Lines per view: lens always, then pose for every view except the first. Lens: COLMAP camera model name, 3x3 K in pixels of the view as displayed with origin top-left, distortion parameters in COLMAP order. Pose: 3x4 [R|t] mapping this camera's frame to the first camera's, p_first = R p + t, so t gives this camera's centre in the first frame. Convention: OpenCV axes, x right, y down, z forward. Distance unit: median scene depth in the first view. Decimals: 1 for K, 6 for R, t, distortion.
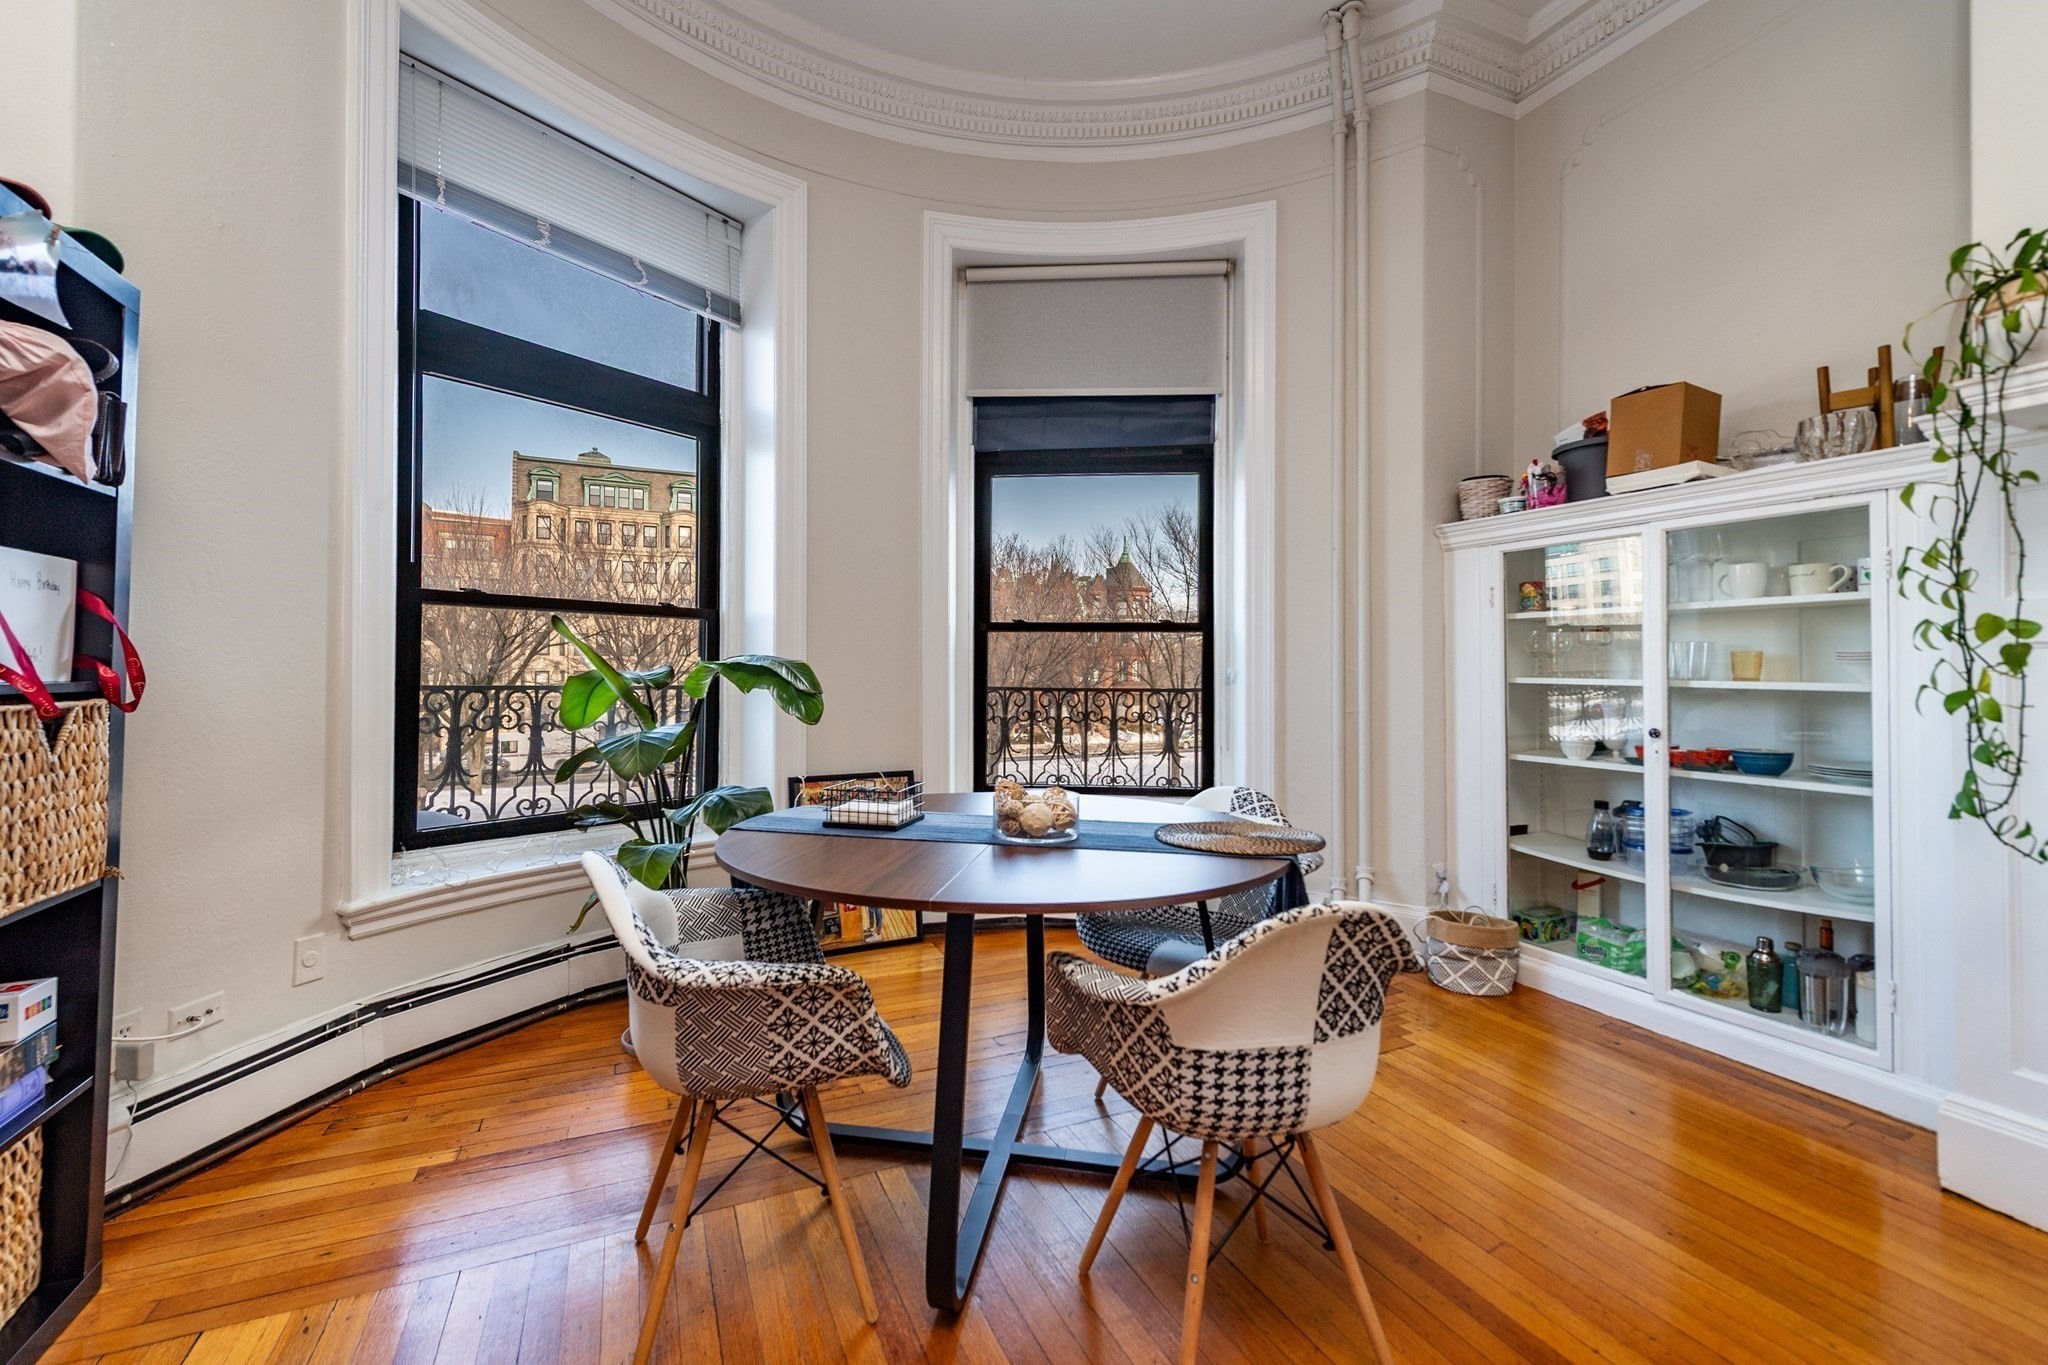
lens RADIAL K [[828.3, 0, 1036.9], [0, 828.3, 673.4], [0, 0, 1]] dist [0.006326, -0.003102]
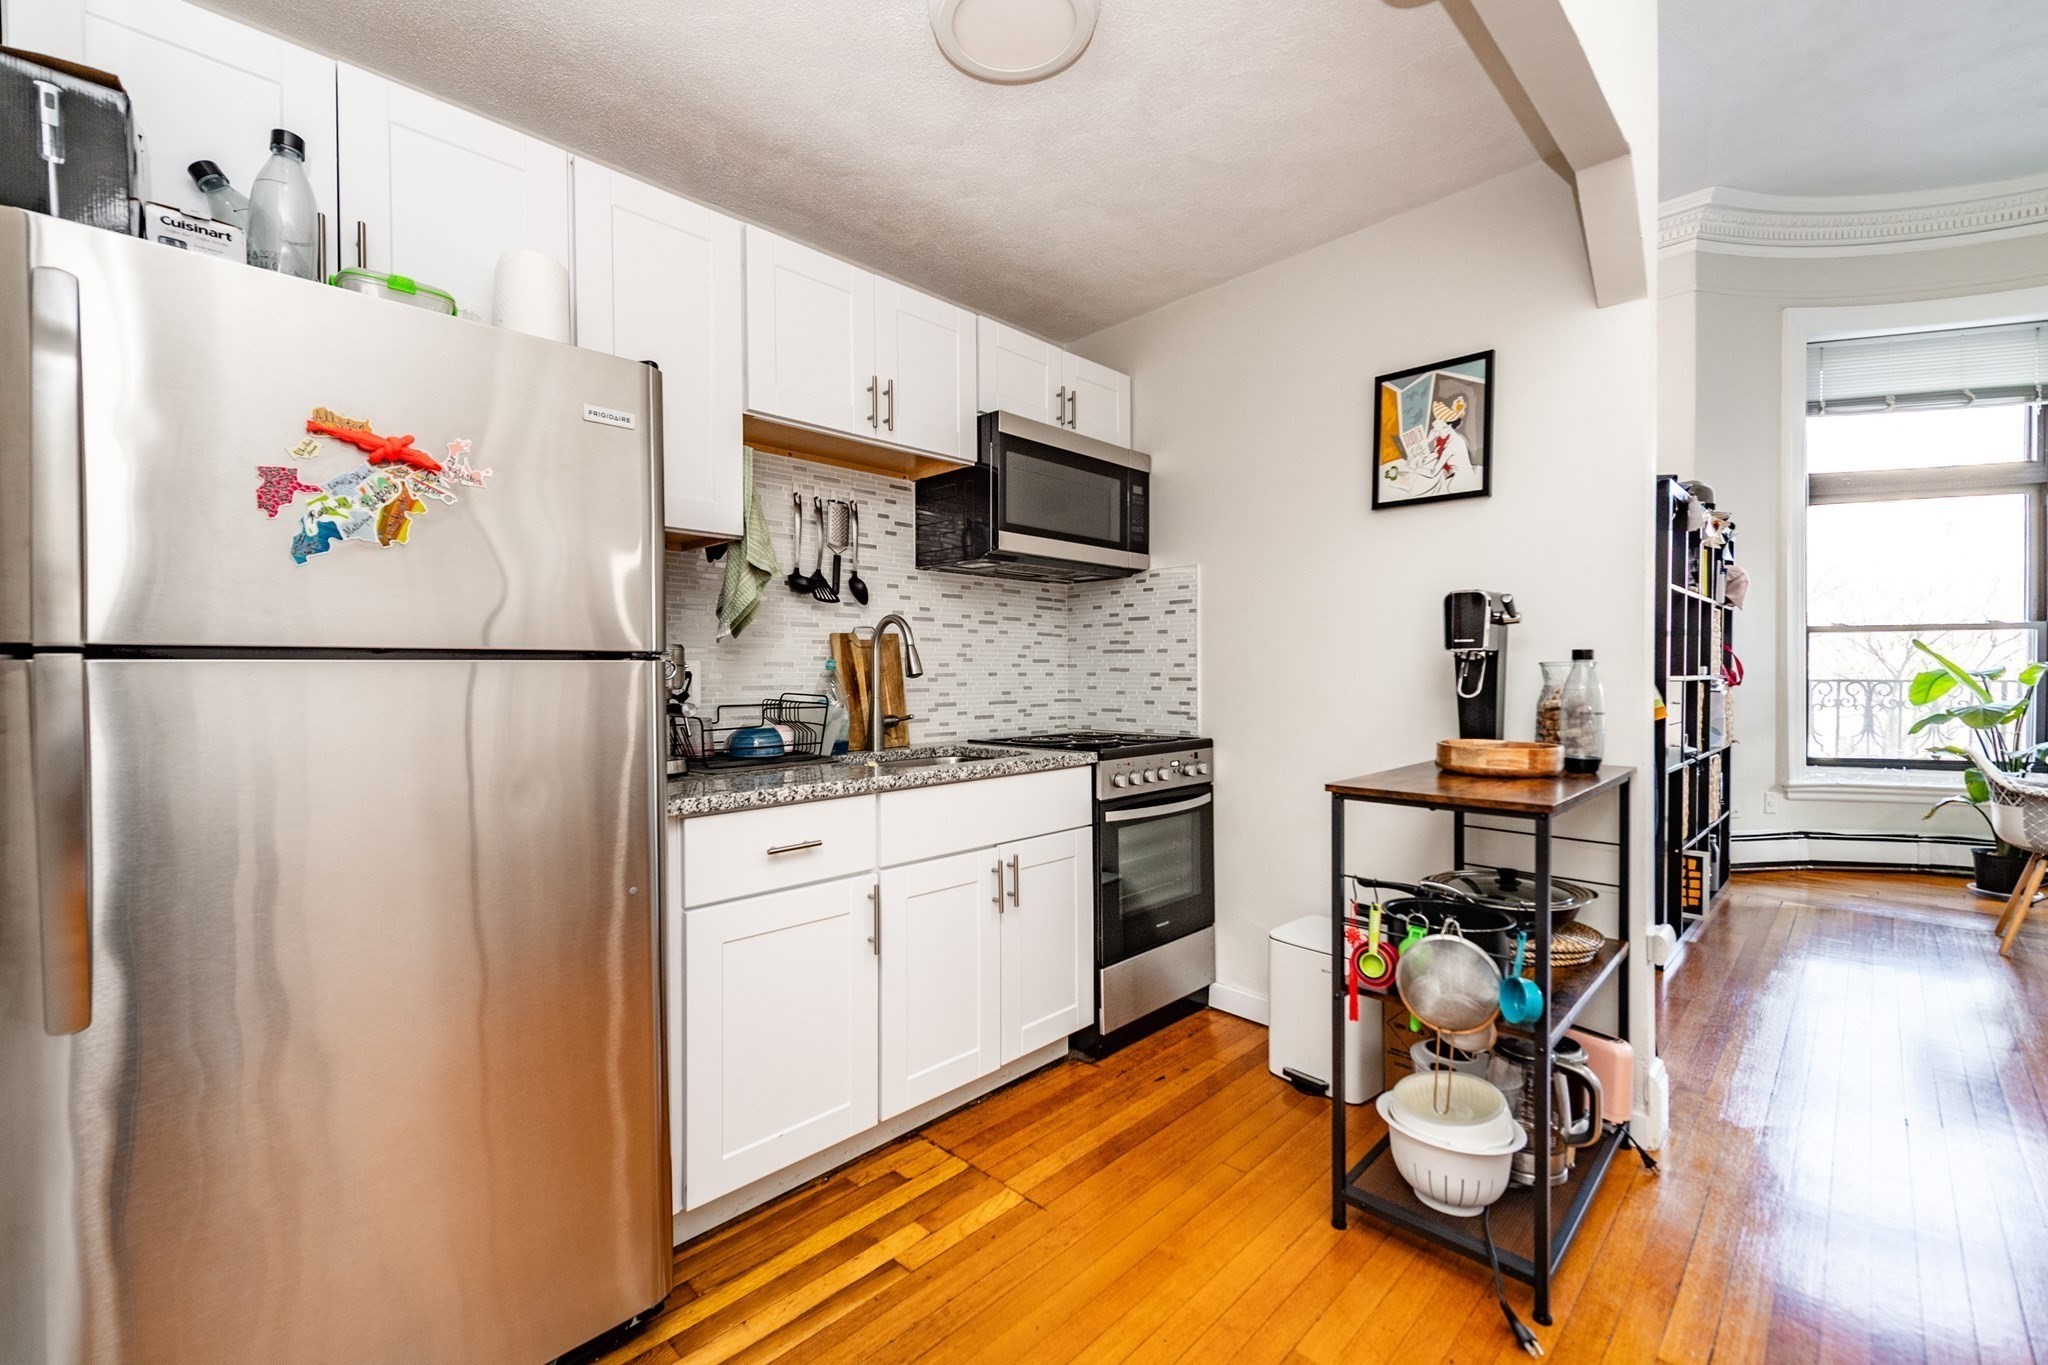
lens RADIAL K [[868.6, 0, 1020.9], [0, 868.6, 673.2], [0, 0, 1]] dist [0.023328, 0.000269]
pose [[0.338488, -0.005733, -0.940953, 0.484155], [0.005711, 0.999976, -0.004038, 0.001746], [0.940953, -0.004007, 0.338512, -1.233642]]
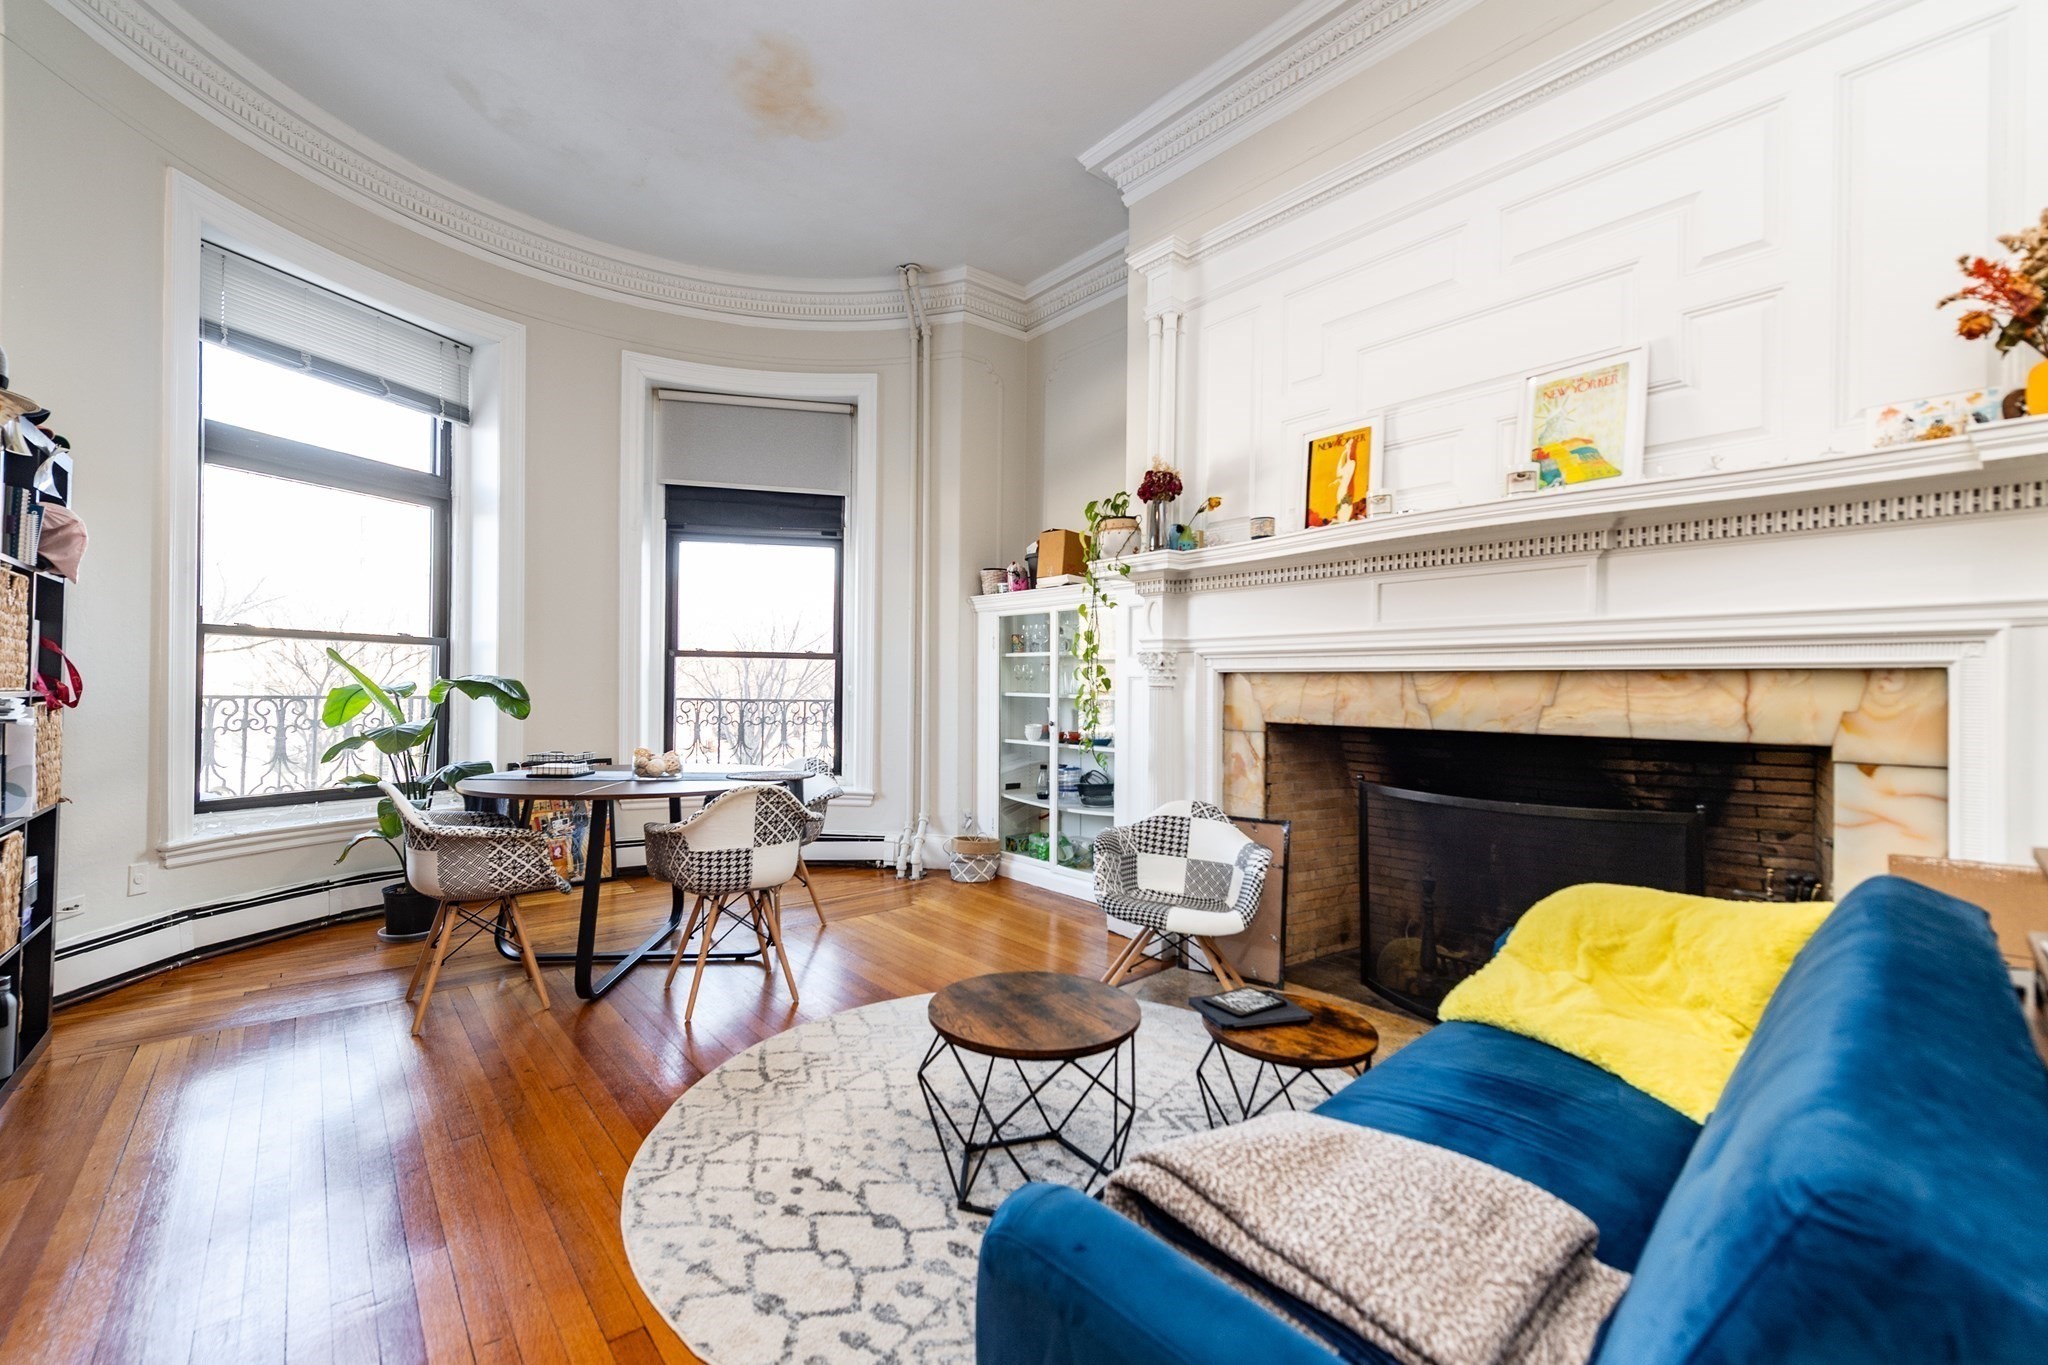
lens RADIAL K [[828.3, 0, 1028.7], [0, 828.3, 691.7], [0, 0, 1]] dist [0.006326, -0.003102]
pose [[0.966901, 0.005123, 0.255102, 0.208812], [-0.006061, 0.999977, 0.002889, -0.001564], [-0.255081, -0.004340, 0.966910, -0.626977]]
